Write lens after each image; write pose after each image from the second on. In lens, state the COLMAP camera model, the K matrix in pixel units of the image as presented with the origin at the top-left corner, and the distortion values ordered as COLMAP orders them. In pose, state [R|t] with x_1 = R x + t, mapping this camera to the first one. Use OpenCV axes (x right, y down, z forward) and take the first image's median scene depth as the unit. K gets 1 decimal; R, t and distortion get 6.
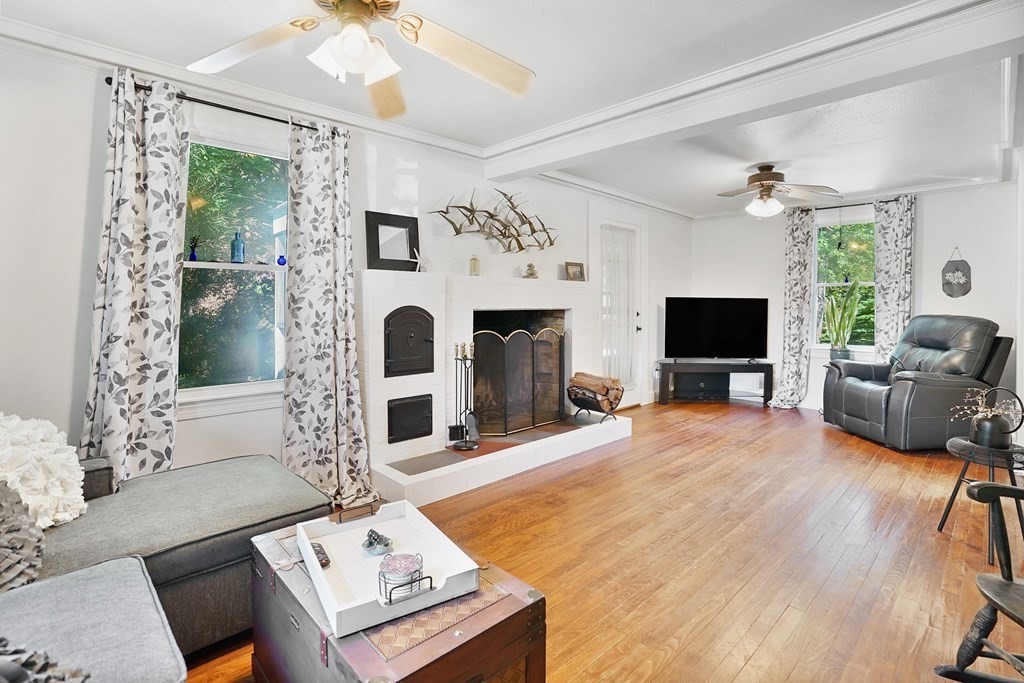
lens RADIAL K [[489.0, 0, 506.5], [0, 489.0, 320.1], [0, 0, 1]] dist [-0.039361, 0.010968]
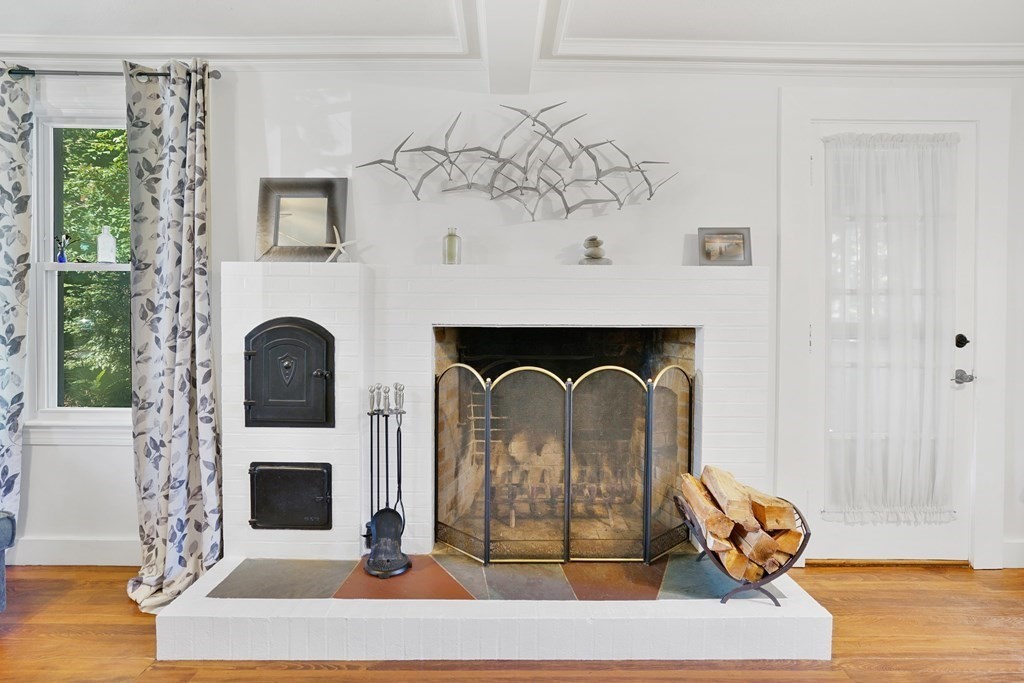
lens RADIAL K [[489.0, 0, 524.9], [0, 489.0, 321.2], [0, 0, 1]] dist [-0.039361, 0.010968]
pose [[0.735534, 0.019677, -0.677202, 0.433778], [-0.026775, 0.999641, -0.000035, -0.031518], [0.676959, 0.018157, 0.735797, 0.732039]]
